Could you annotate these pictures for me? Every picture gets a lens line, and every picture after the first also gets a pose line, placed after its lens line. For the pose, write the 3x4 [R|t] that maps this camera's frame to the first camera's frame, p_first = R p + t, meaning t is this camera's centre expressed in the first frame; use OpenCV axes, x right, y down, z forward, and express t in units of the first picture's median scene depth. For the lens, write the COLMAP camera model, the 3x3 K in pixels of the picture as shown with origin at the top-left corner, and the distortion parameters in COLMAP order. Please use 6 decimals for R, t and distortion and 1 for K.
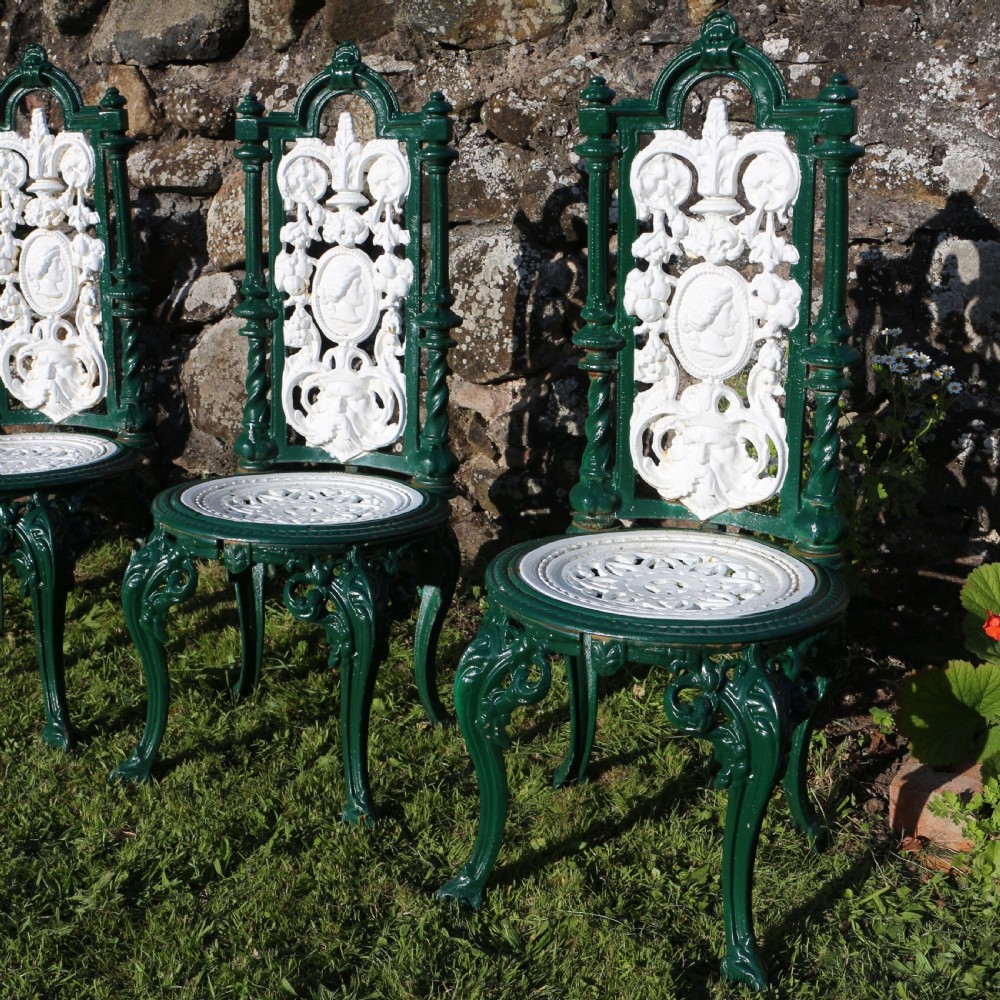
lens RADIAL K [[1329.9, 0, 450.1], [0, 1329.9, 519.2], [0, 0, 1]] dist [-0.179213, 0.138616]
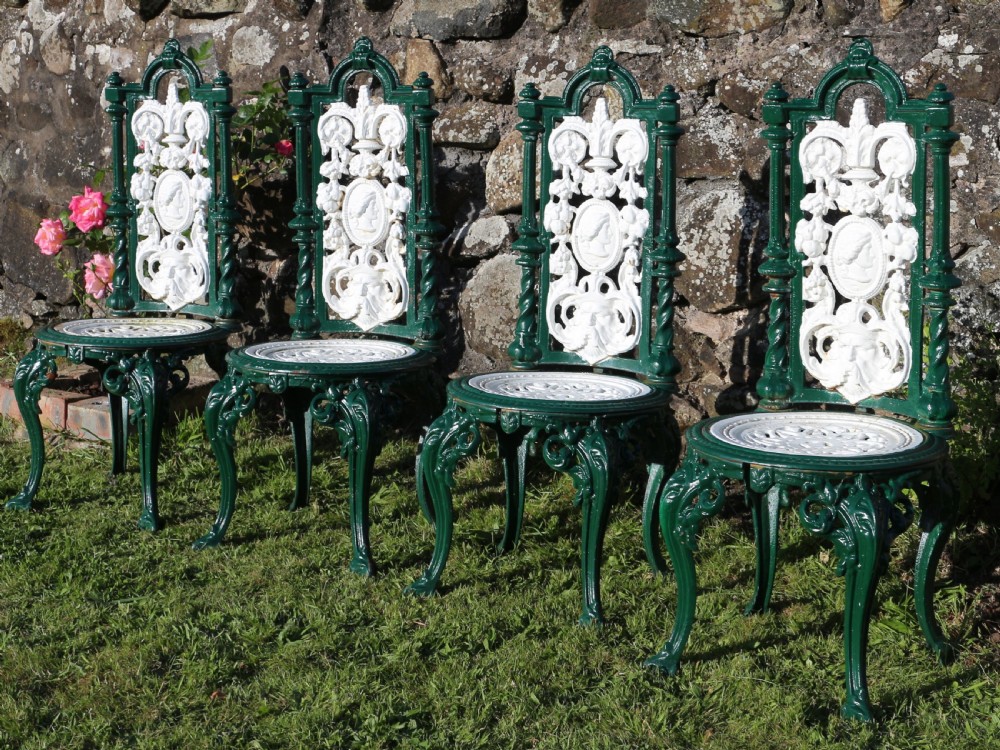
lens RADIAL K [[1582.5, 0, 496.2], [0, 1582.5, 333.6], [0, 0, 1]] dist [-0.114725, 0.071614]
pose [[0.987938, 0.025475, -0.152739, 0.057127], [-0.042245, 0.993299, -0.107575, 0.089737], [0.148975, 0.112730, 0.982394, -0.488577]]
